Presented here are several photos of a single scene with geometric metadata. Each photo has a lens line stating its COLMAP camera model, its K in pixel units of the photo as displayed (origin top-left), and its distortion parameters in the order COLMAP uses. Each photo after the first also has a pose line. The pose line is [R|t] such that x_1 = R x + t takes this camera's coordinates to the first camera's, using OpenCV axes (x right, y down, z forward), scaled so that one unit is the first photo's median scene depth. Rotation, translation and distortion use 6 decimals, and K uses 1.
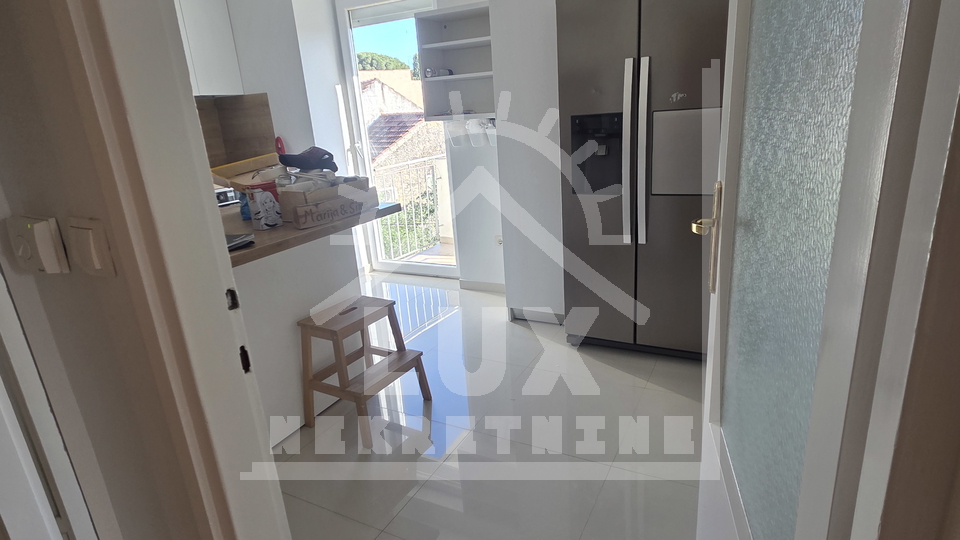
lens RADIAL K [[530.4, 0, 480.0], [0, 530.4, 270.0], [0, 0, 1]] dist [0.019618, 0.000850]
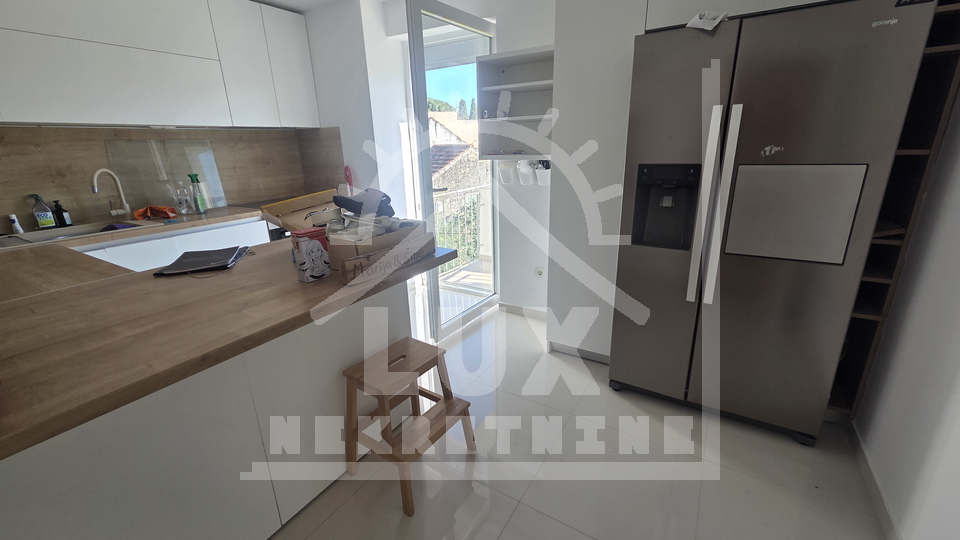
lens RADIAL K [[396.3, 0, 474.9], [0, 396.3, 267.8], [0, 0, 1]] dist [0.012658, 0.000046]
pose [[0.996291, 0.061488, -0.060200, -0.059627], [-0.060800, 0.998063, 0.013200, -0.084558], [0.060895, -0.009491, 0.998099, 0.235594]]
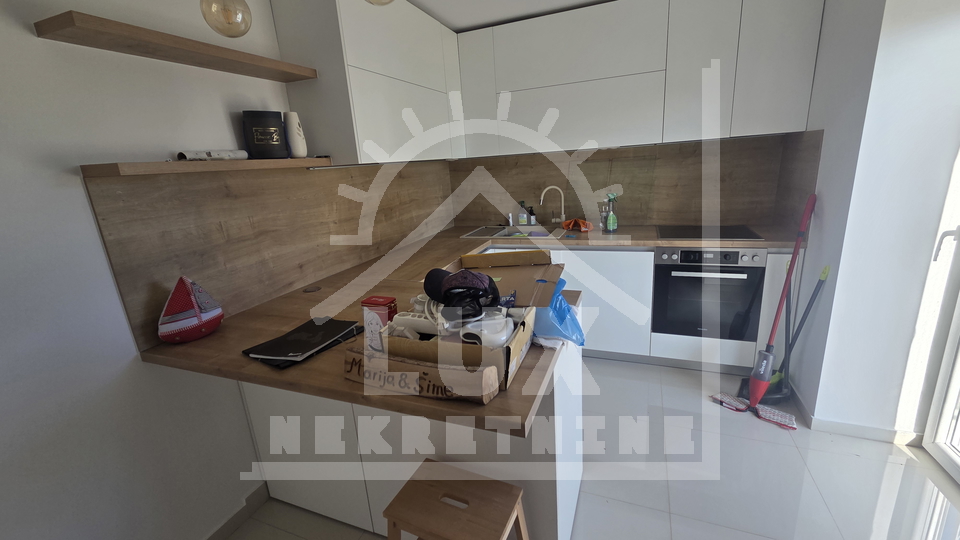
lens RADIAL K [[396.3, 0, 474.9], [0, 396.3, 267.8], [0, 0, 1]] dist [0.012658, 0.000046]
pose [[0.122765, 0.317708, -0.940207, 0.120921], [-0.233232, 0.930077, 0.283832, -0.285931], [0.964641, 0.184442, 0.188280, 0.688465]]
